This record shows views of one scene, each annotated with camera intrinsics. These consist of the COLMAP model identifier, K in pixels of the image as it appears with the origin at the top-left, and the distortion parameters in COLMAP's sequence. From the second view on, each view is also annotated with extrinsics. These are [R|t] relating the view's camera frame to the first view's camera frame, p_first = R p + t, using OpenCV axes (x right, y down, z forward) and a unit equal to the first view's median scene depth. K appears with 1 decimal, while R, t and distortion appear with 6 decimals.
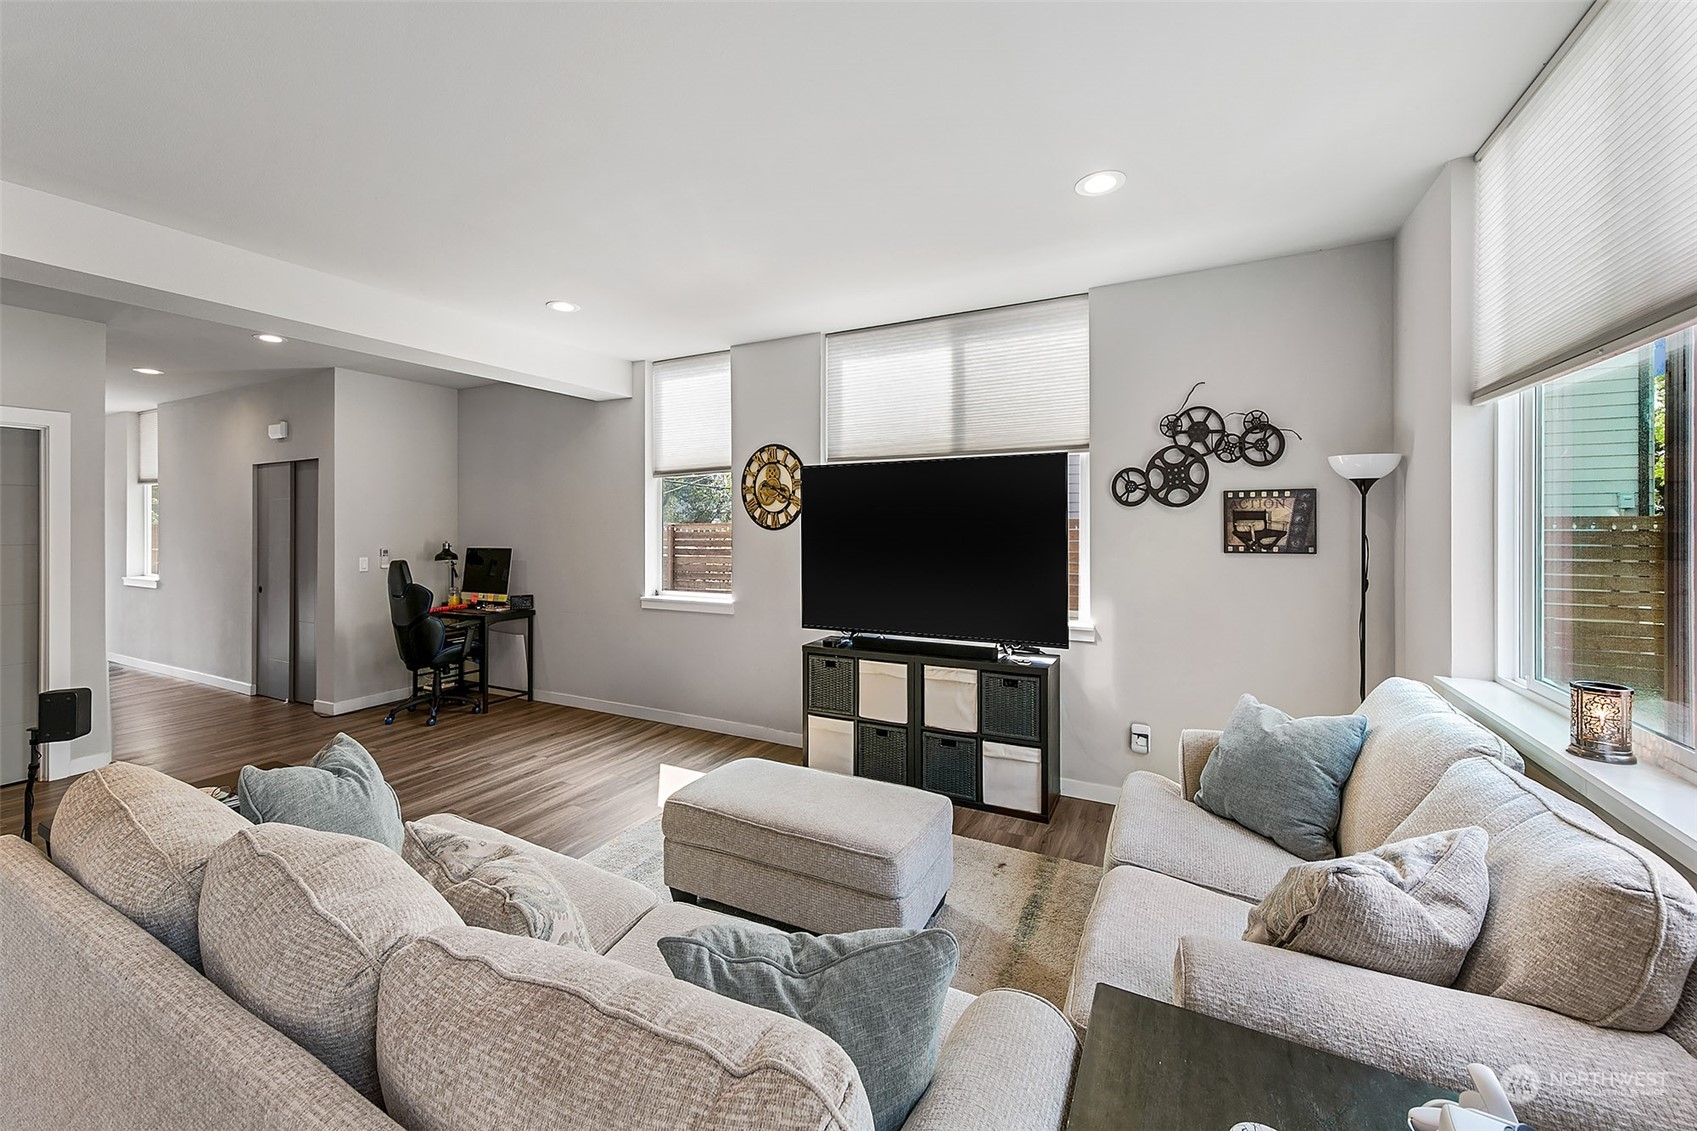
lens RADIAL K [[658.3, 0, 848.4], [0, 658.3, 528.1], [0, 0, 1]] dist [0.000475, 0.000008]
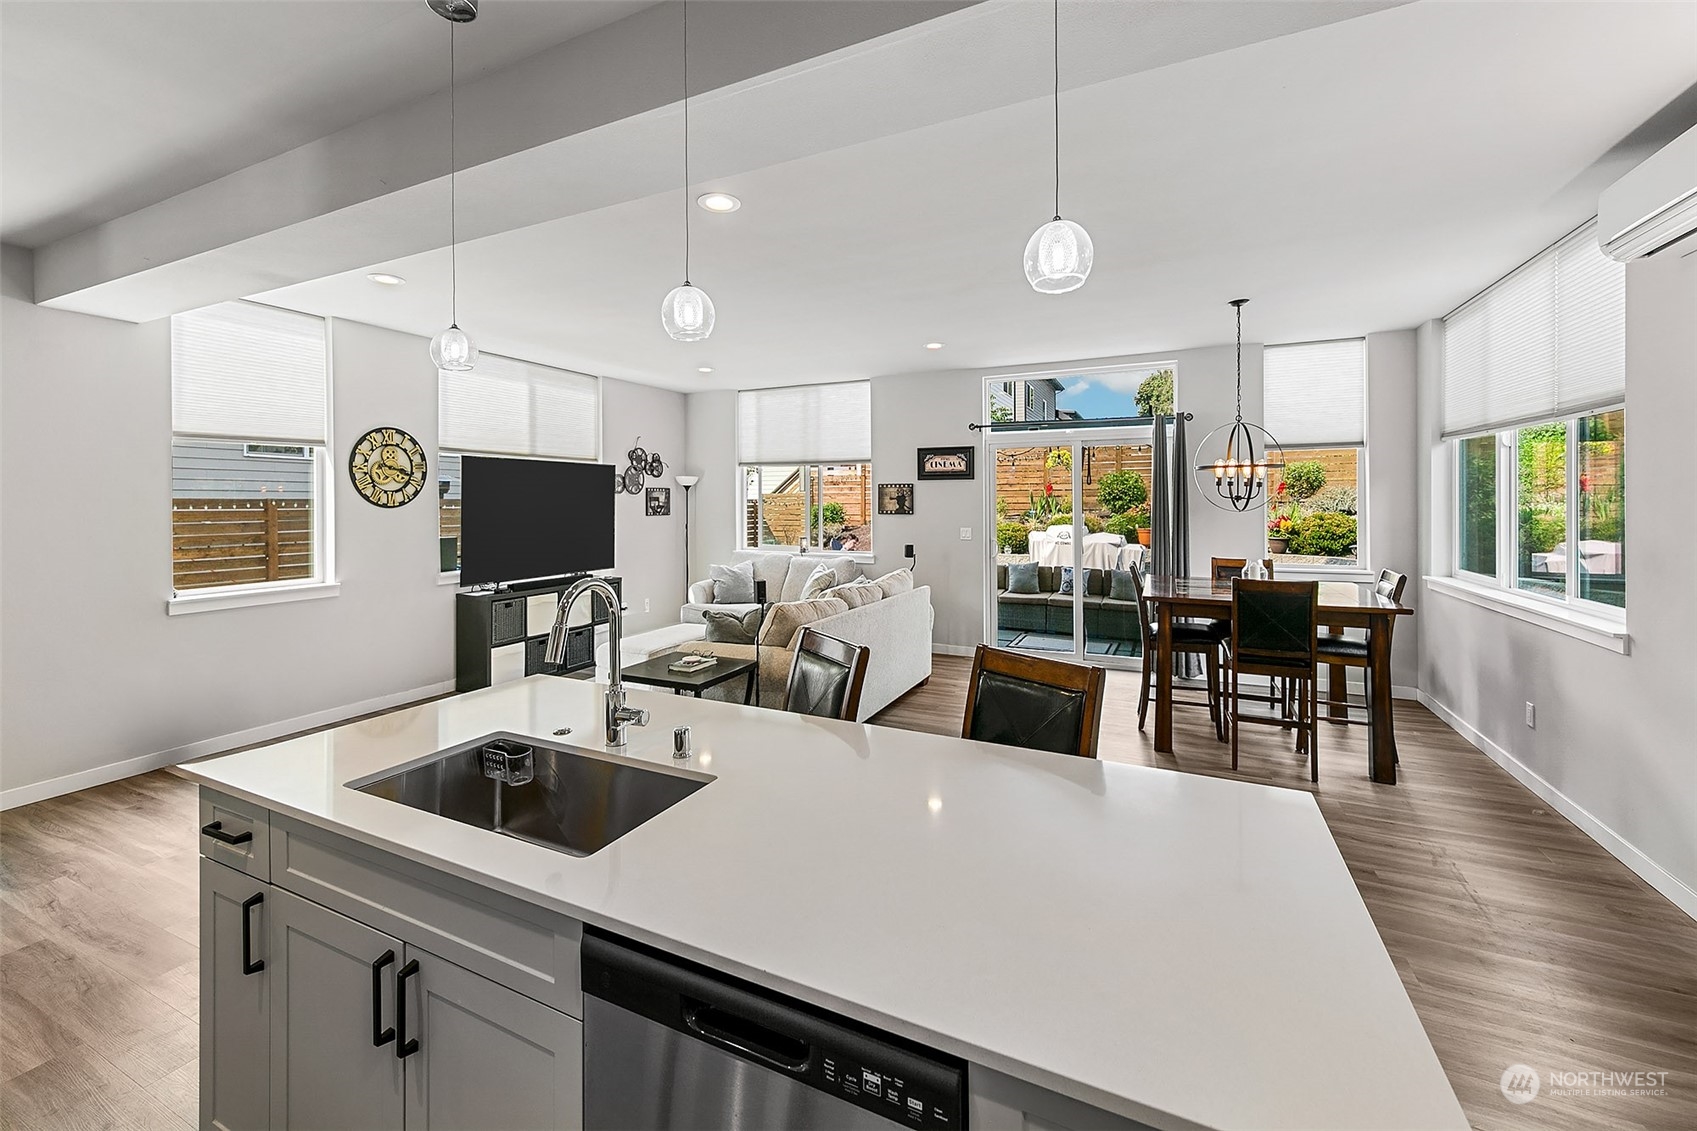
lens RADIAL K [[698.9, 0, 841.8], [0, 698.9, 515.2], [0, 0, 1]] dist [-0.002993, -0.000349]
pose [[-0.027847, -0.018079, 0.999449, -1.535675], [0.003825, 0.999827, 0.018193, -0.003867], [-0.999605, 0.004330, -0.027773, 0.358355]]
